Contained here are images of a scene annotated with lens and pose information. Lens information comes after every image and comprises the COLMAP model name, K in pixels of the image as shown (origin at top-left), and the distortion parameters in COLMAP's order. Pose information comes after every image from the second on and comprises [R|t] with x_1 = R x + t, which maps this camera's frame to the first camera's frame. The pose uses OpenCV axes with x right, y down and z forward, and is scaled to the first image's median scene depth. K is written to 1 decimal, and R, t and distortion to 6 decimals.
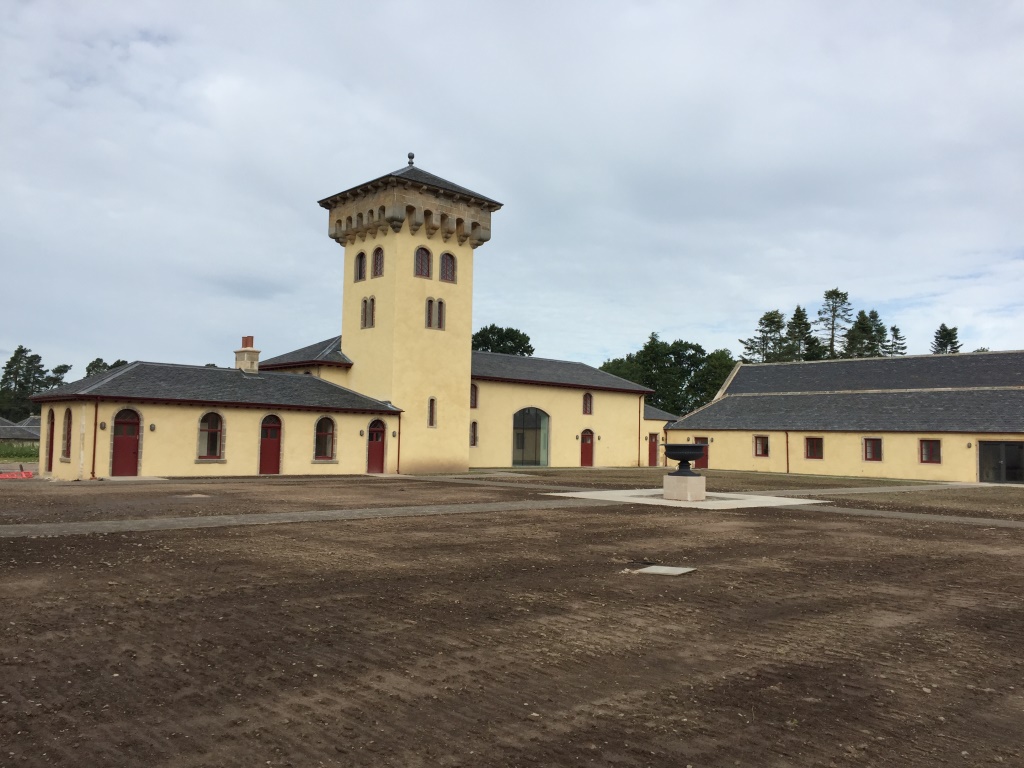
lens RADIAL K [[881.7, 0, 510.9], [0, 881.7, 386.5], [0, 0, 1]] dist [0.045052, -0.007488]
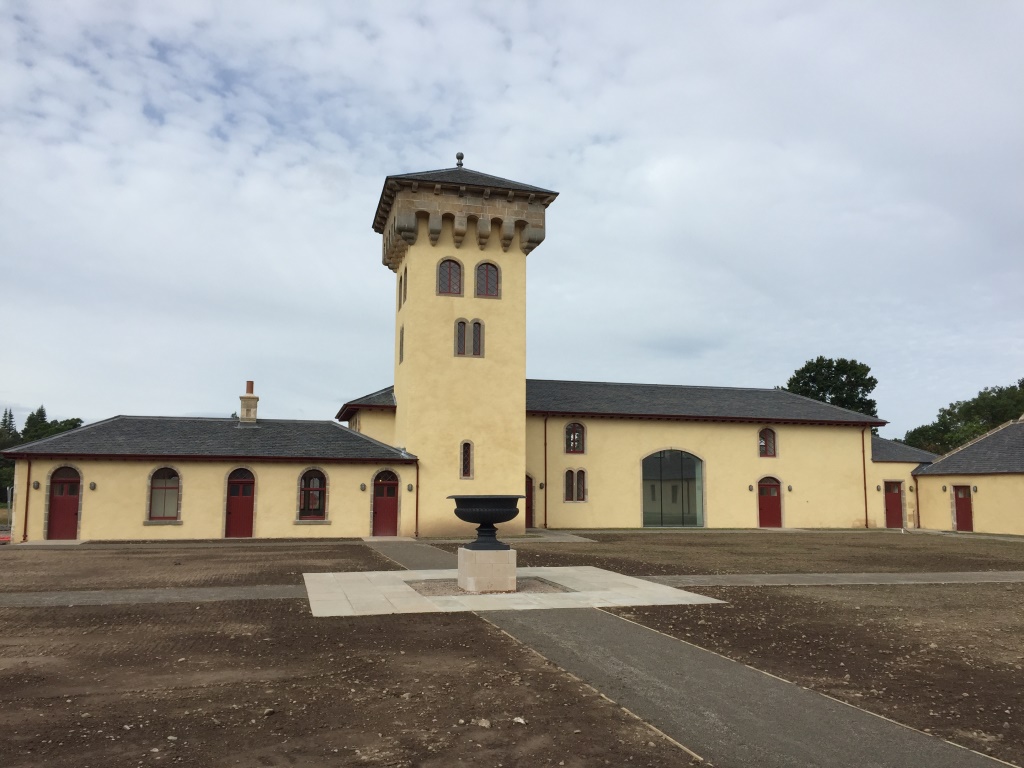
lens RADIAL K [[881.7, 0, 513.5], [0, 881.7, 384.6], [0, 0, 1]] dist [0.045052, -0.007488]
pose [[0.879879, -0.072936, -0.469567, 0.328851], [0.042408, 0.996260, -0.075281, 0.023194], [0.473302, 0.046324, 0.879682, 0.307635]]
